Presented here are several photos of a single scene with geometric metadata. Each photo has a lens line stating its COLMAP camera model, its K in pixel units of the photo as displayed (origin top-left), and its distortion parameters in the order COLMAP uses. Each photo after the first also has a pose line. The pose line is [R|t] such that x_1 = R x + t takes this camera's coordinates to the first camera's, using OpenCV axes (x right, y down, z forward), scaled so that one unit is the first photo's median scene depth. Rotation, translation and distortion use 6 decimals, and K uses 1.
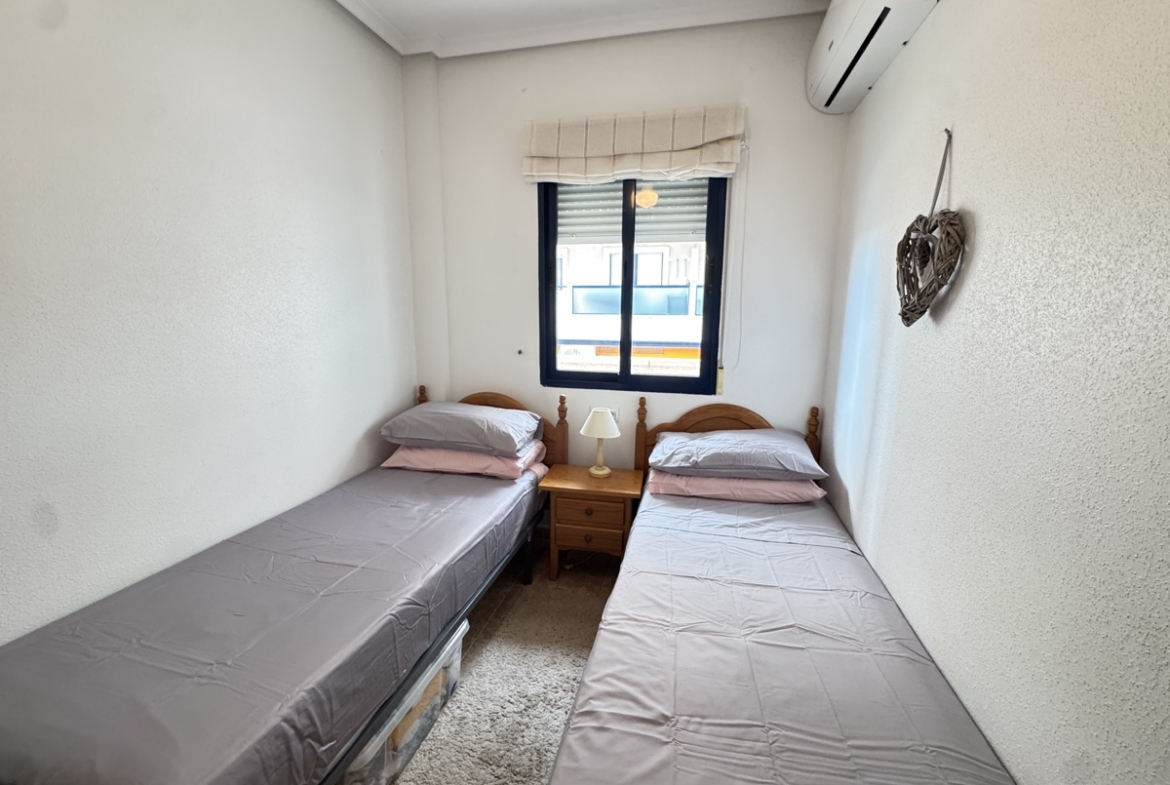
lens RADIAL K [[466.6, 0, 585.5], [0, 466.6, 392.0], [0, 0, 1]] dist [-0.004385, 0.000525]
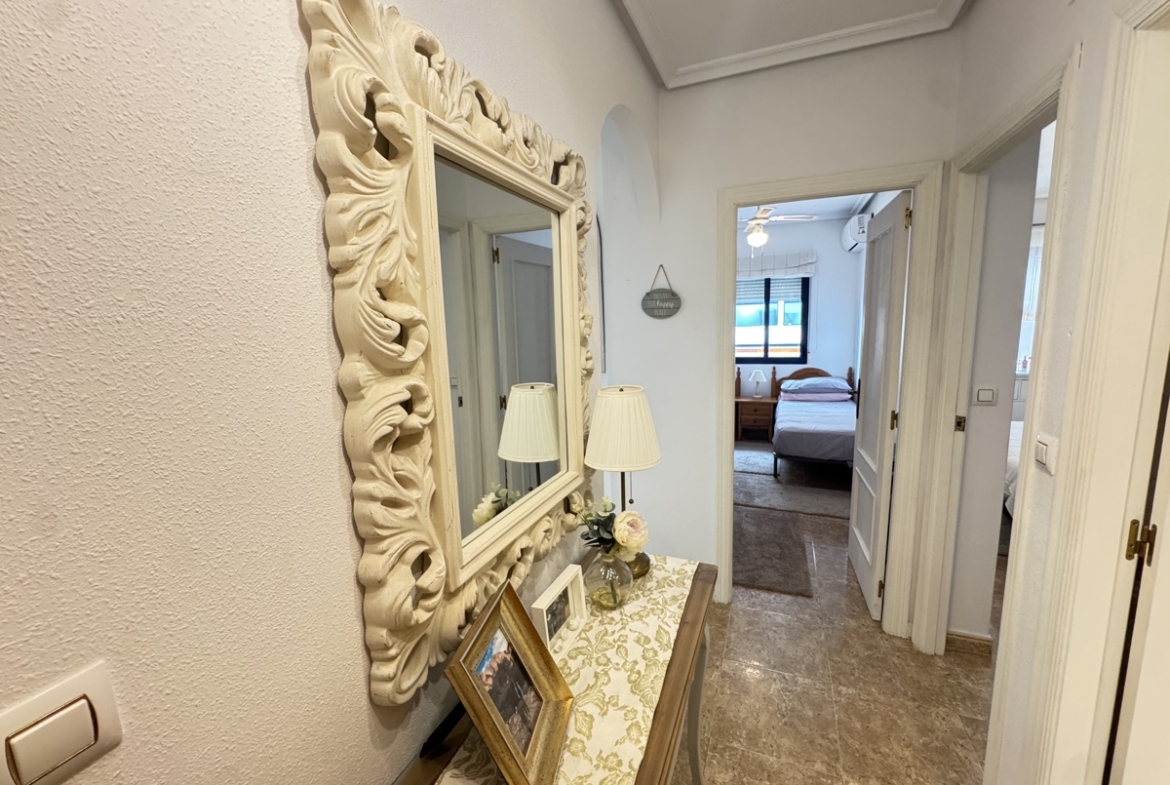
lens RADIAL K [[466.6, 0, 585.5], [0, 466.6, 395.8], [0, 0, 1]] dist [-0.004385, 0.000525]
pose [[0.987209, -0.019162, -0.158277, -0.498029], [0.015329, 0.999560, -0.025405, 0.224788], [0.158695, 0.022654, 0.987068, -1.640829]]
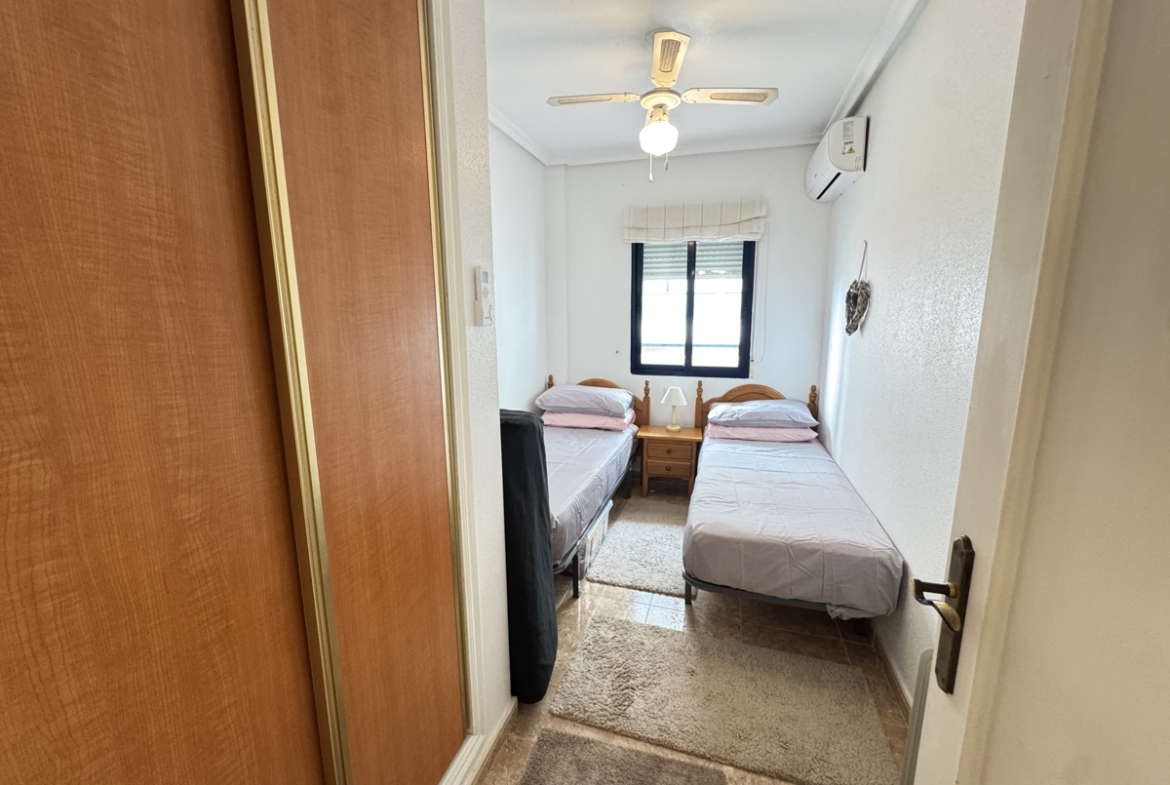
lens RADIAL K [[466.6, 0, 585.6], [0, 466.6, 392.3], [0, 0, 1]] dist [-0.004385, 0.000525]
pose [[0.998817, -0.004595, -0.048410, -0.195806], [0.004271, 0.999968, -0.006808, 0.063821], [0.048440, 0.006593, 0.998804, -0.598003]]
